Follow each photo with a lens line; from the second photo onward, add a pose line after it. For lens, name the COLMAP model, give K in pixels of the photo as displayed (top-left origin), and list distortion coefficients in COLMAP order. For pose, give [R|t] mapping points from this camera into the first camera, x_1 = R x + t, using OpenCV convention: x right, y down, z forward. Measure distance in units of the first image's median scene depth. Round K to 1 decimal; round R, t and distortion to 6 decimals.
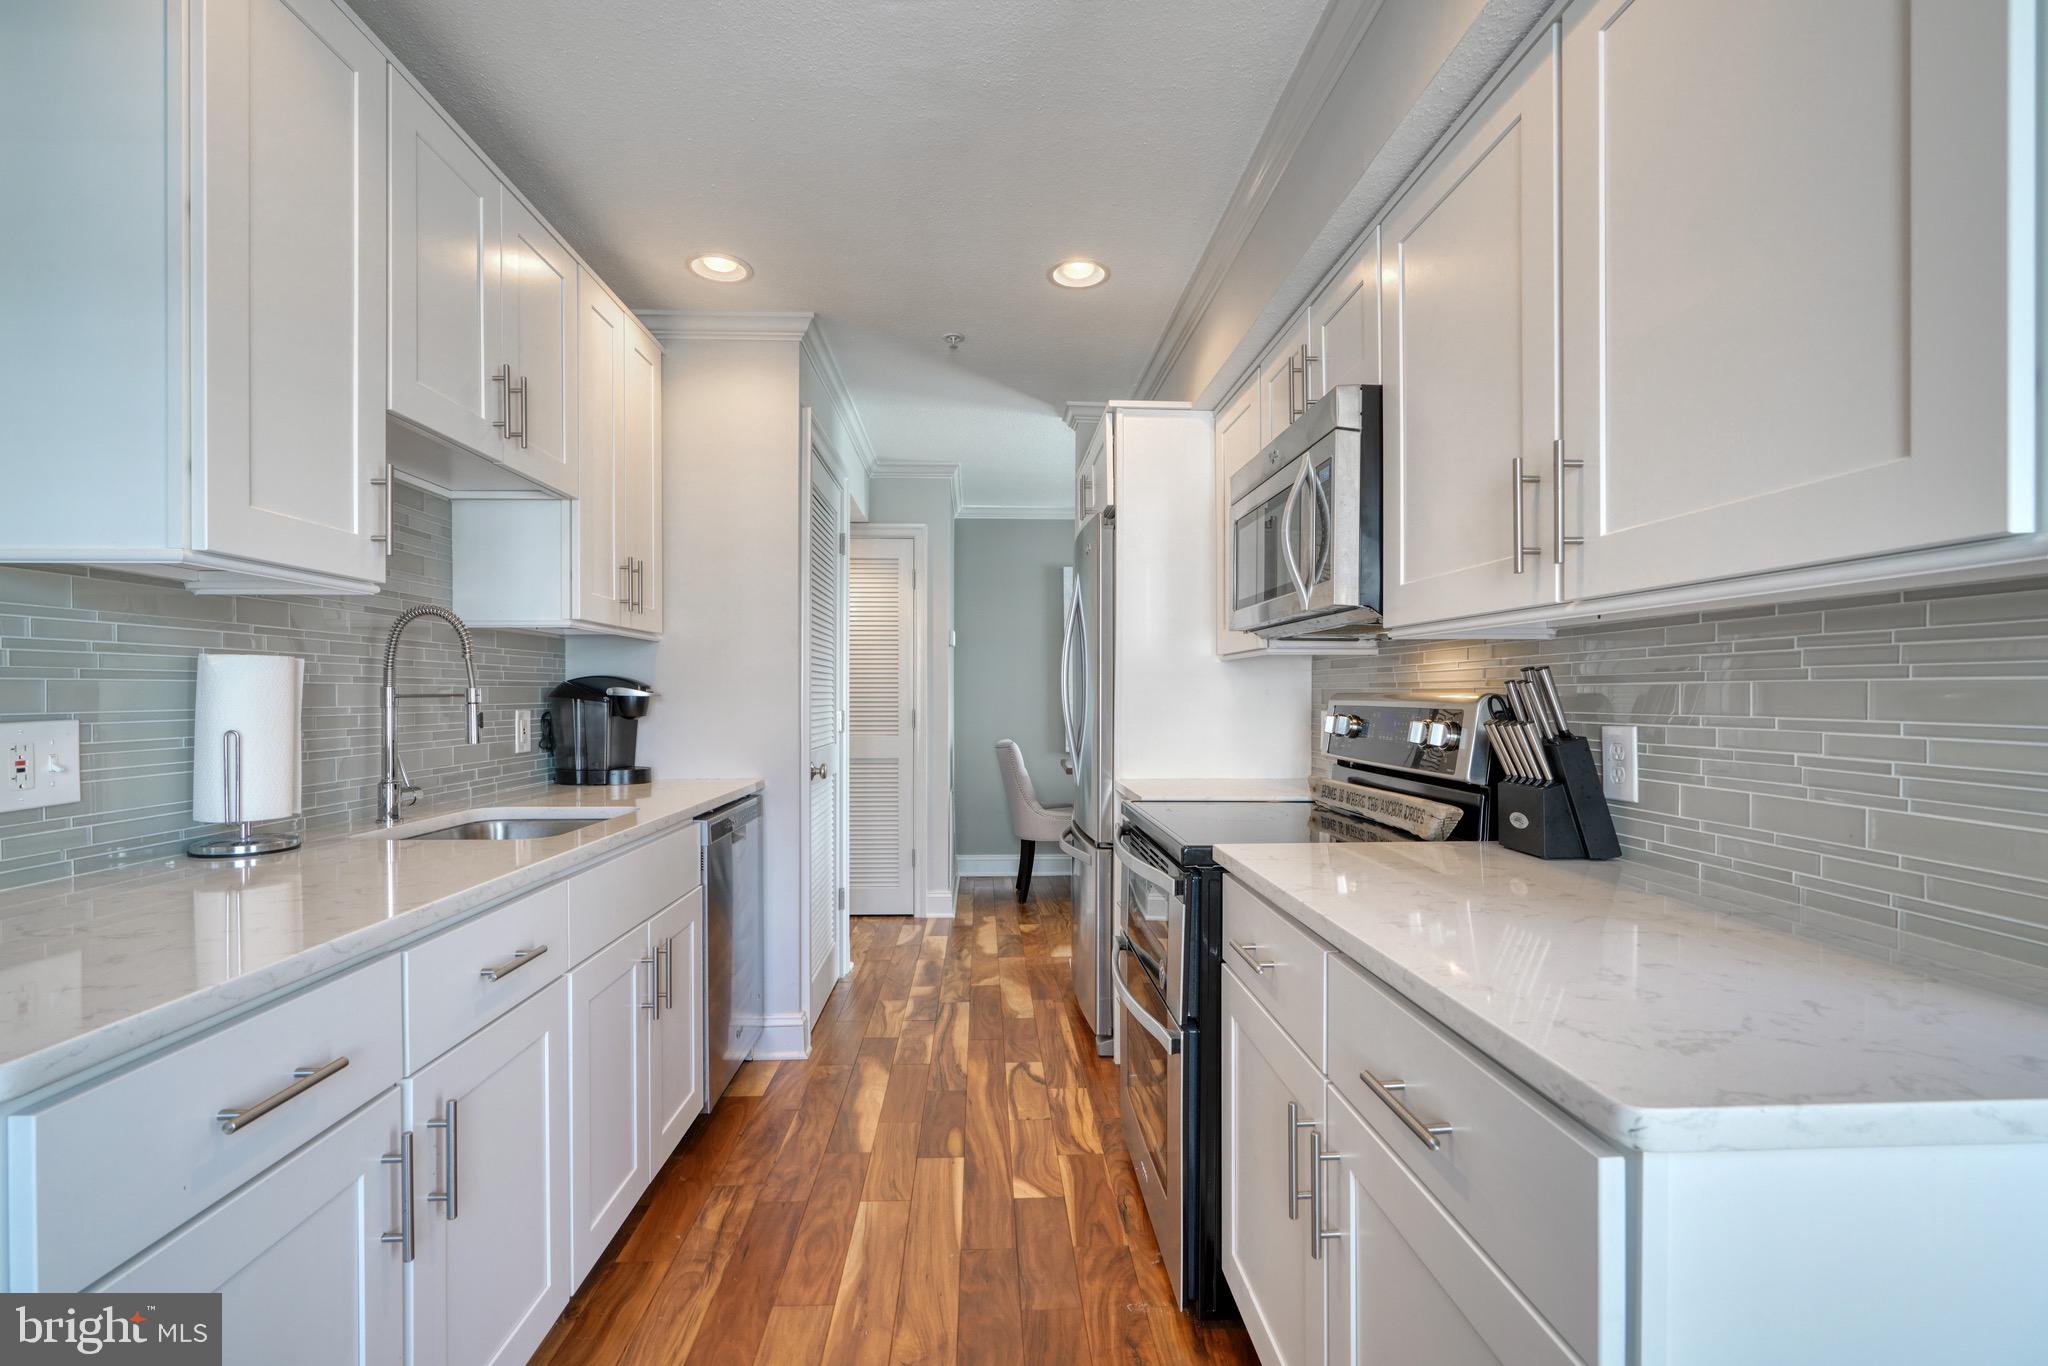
lens RADIAL K [[933.3, 0, 1026.6], [0, 933.3, 698.1], [0, 0, 1]] dist [-0.013550, 0.005940]
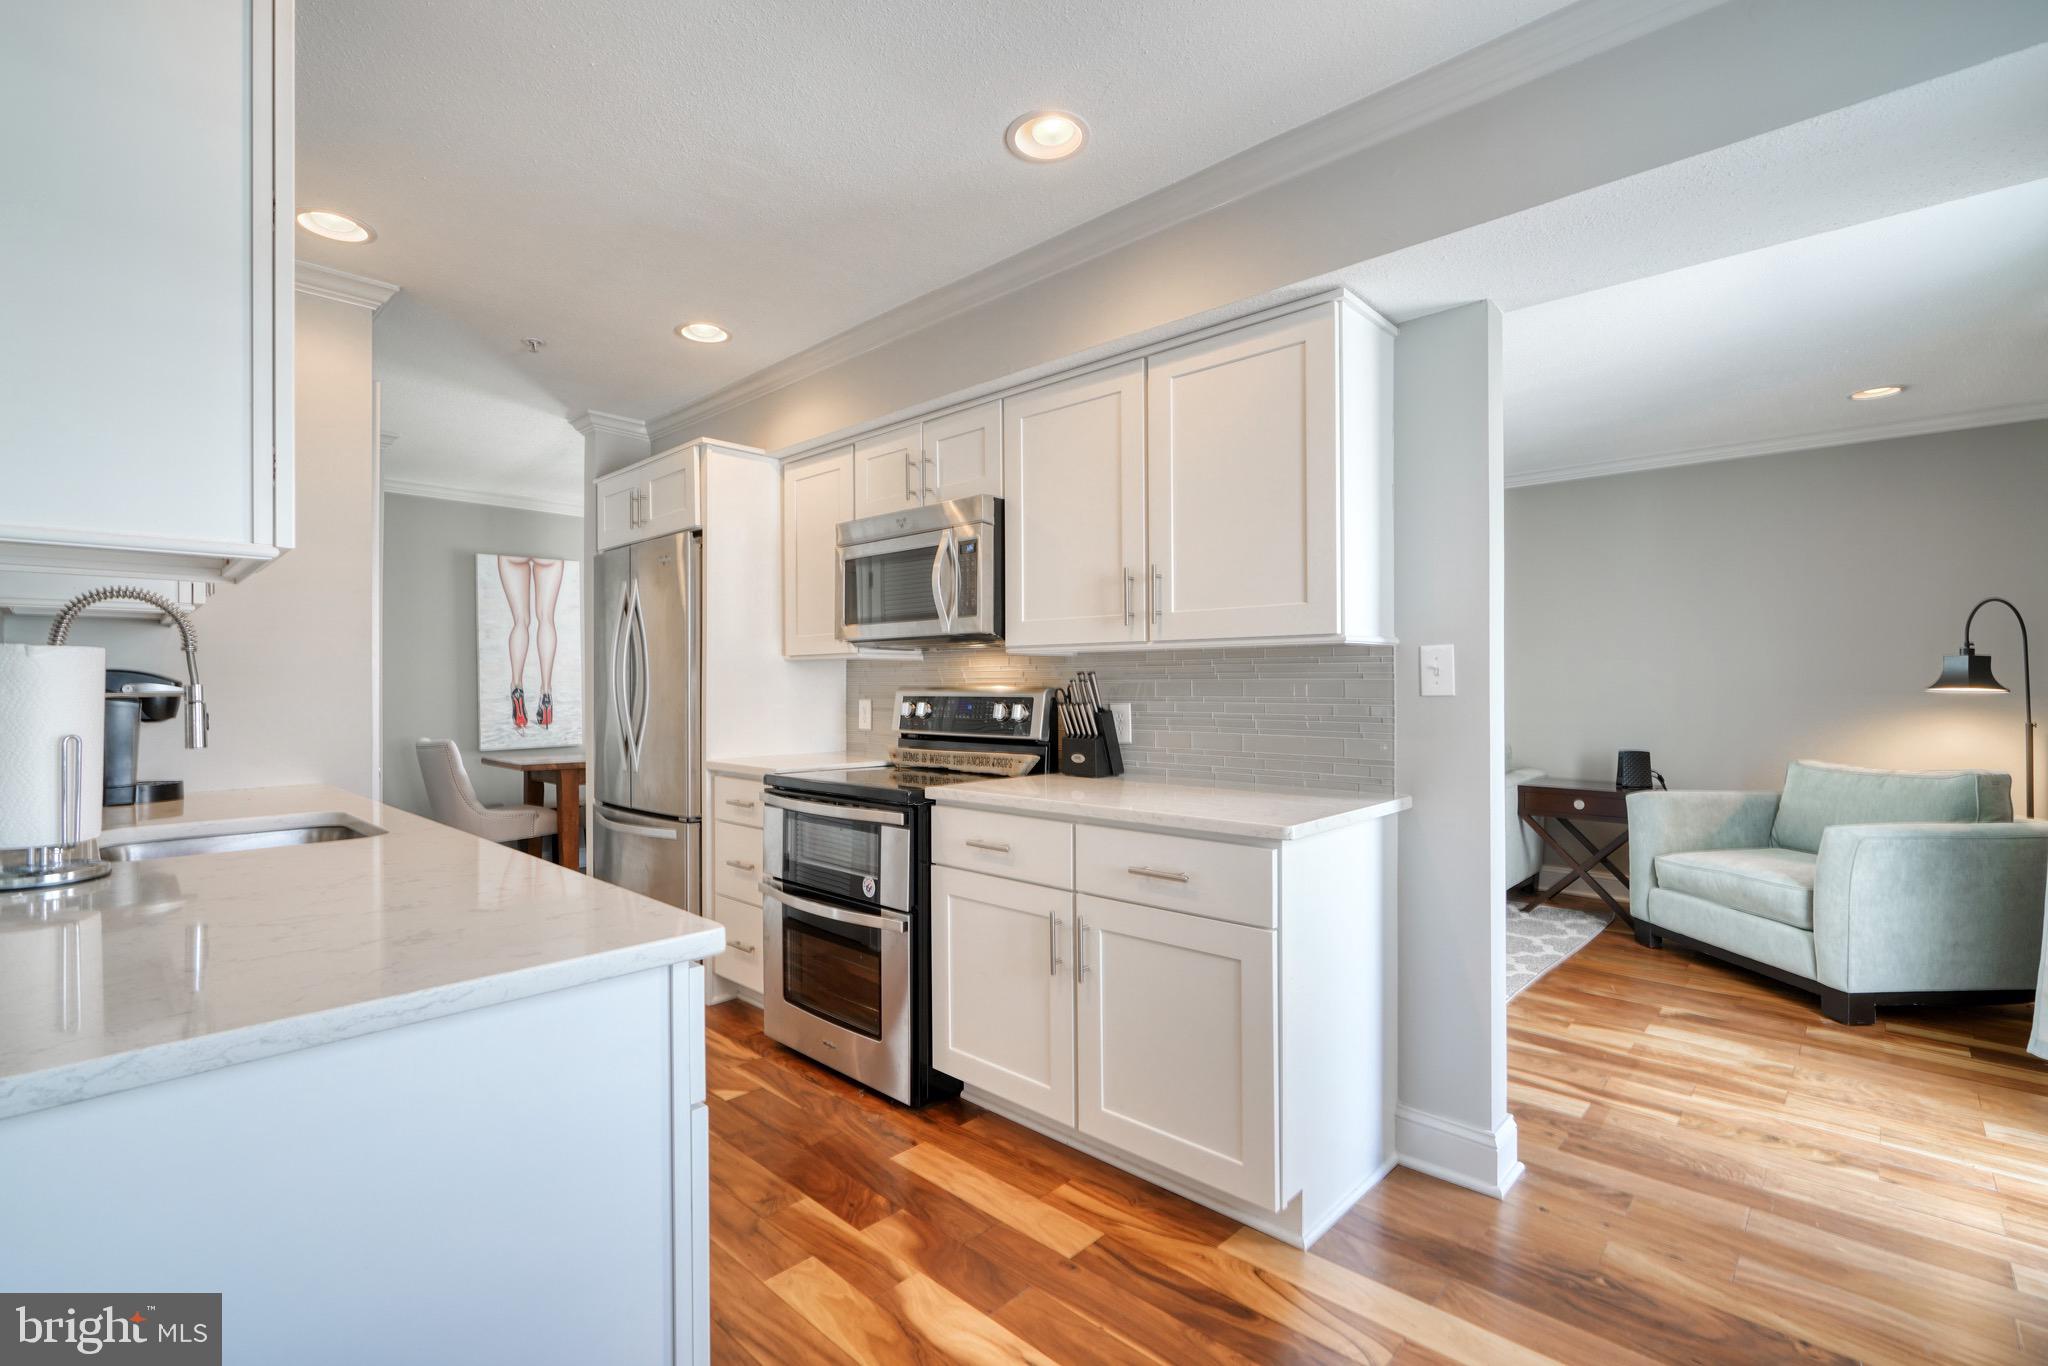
lens RADIAL K [[933.3, 0, 1021.3], [0, 933.3, 682.2], [0, 0, 1]] dist [-0.013550, 0.005940]
pose [[0.725226, -0.001378, 0.688509, -0.526755], [0.007607, 0.999953, -0.006012, -0.002543], [-0.688469, 0.009597, 0.725202, -0.147297]]
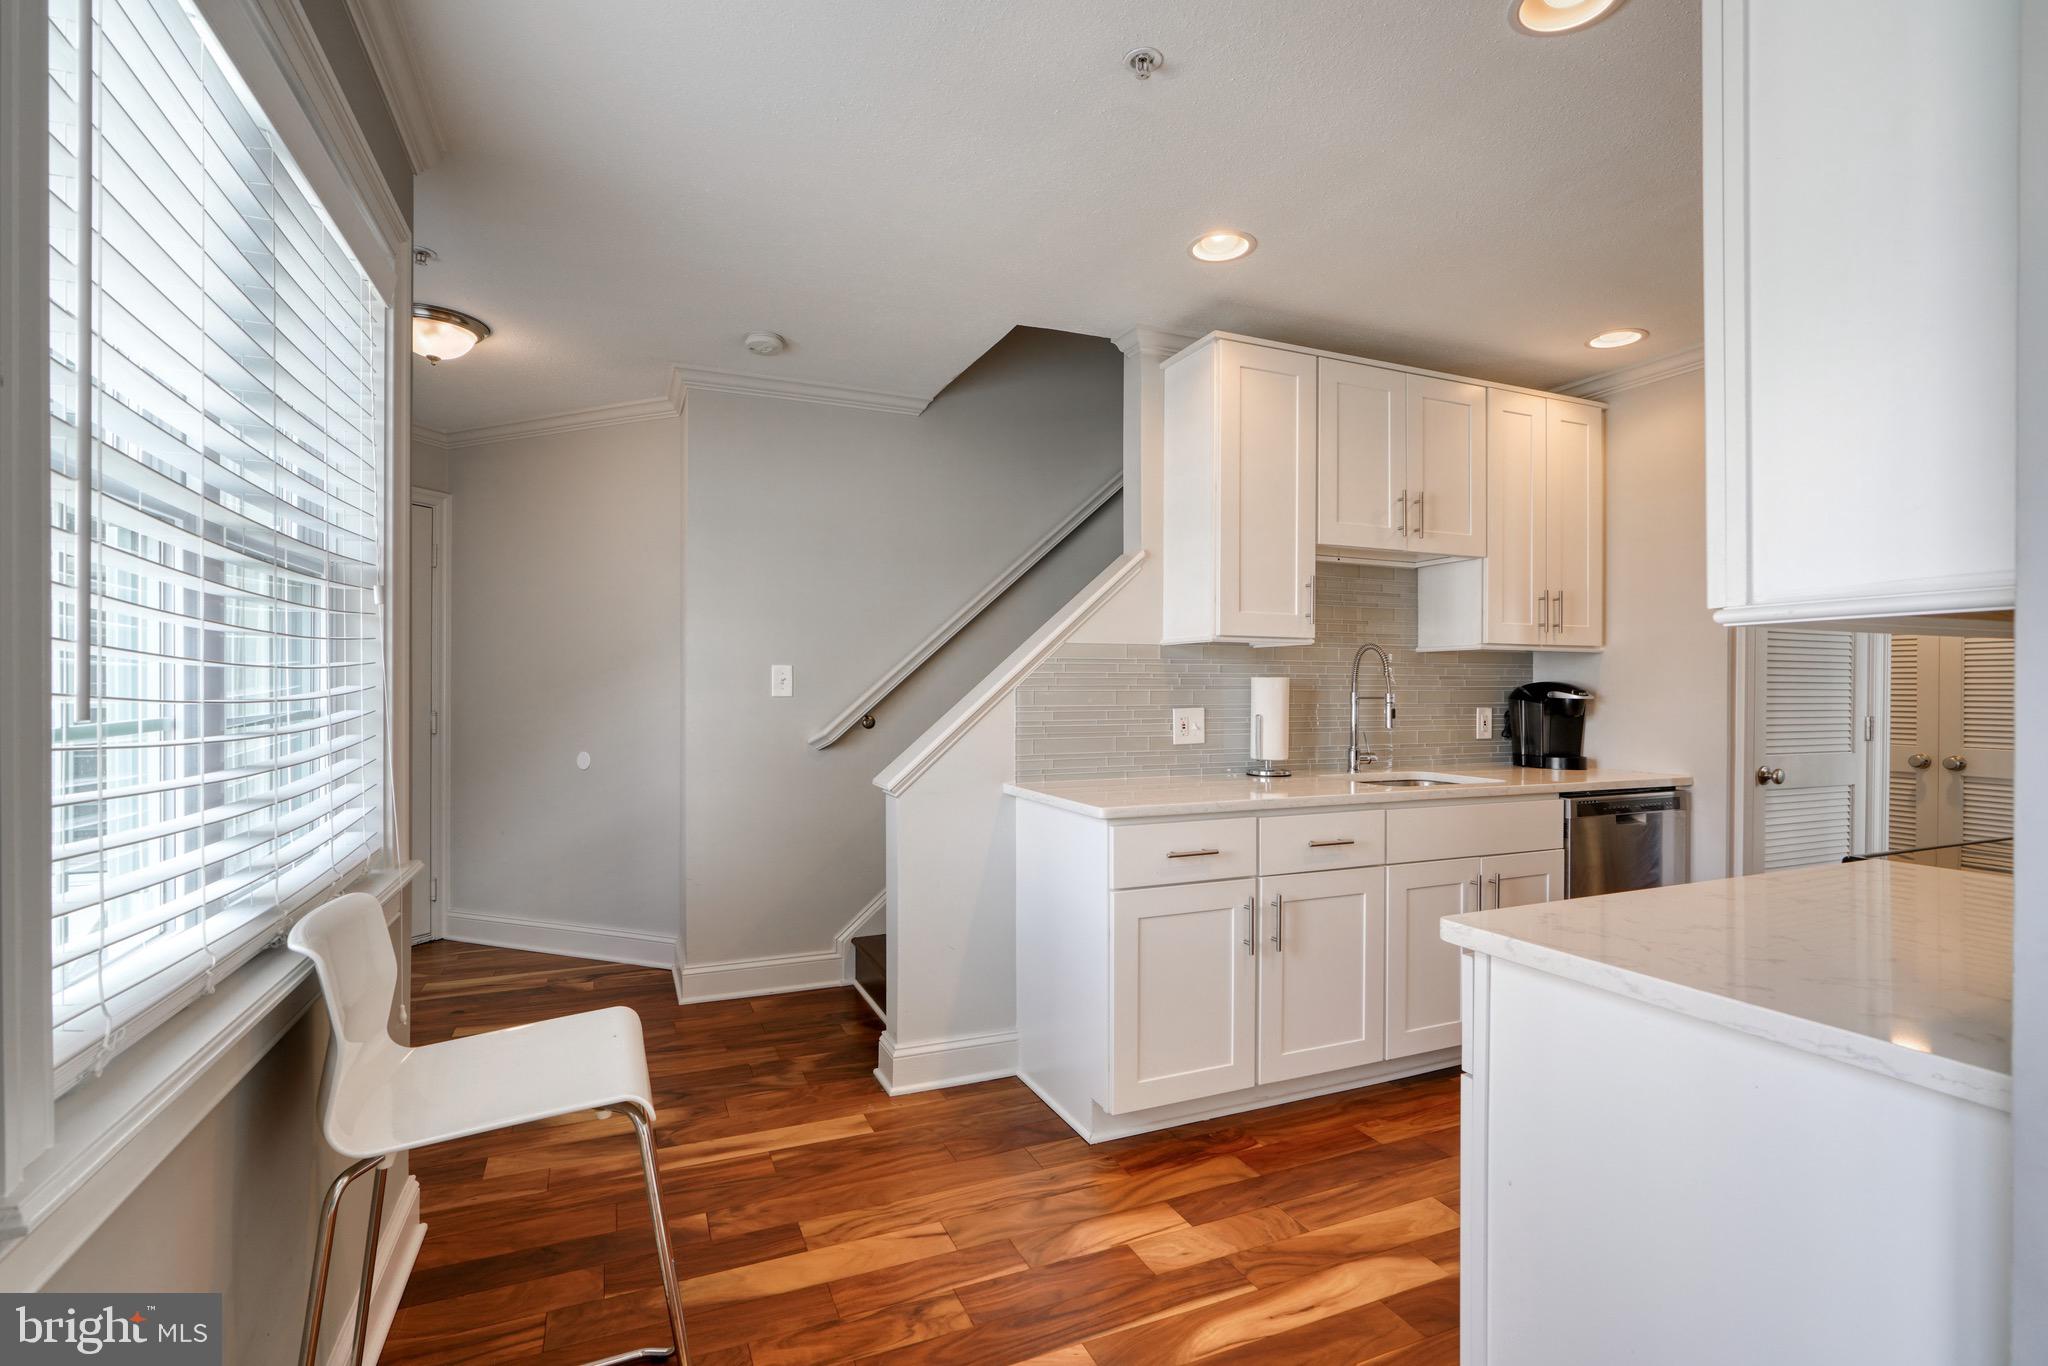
lens RADIAL K [[933.3, 0, 1009.8], [0, 933.3, 687.9], [0, 0, 1]] dist [-0.013550, 0.005940]
pose [[0.344566, 0.003243, -0.938756, 0.579579], [-0.007992, 0.999968, 0.000522, -0.013281], [0.938728, 0.007322, 0.344581, -0.148889]]
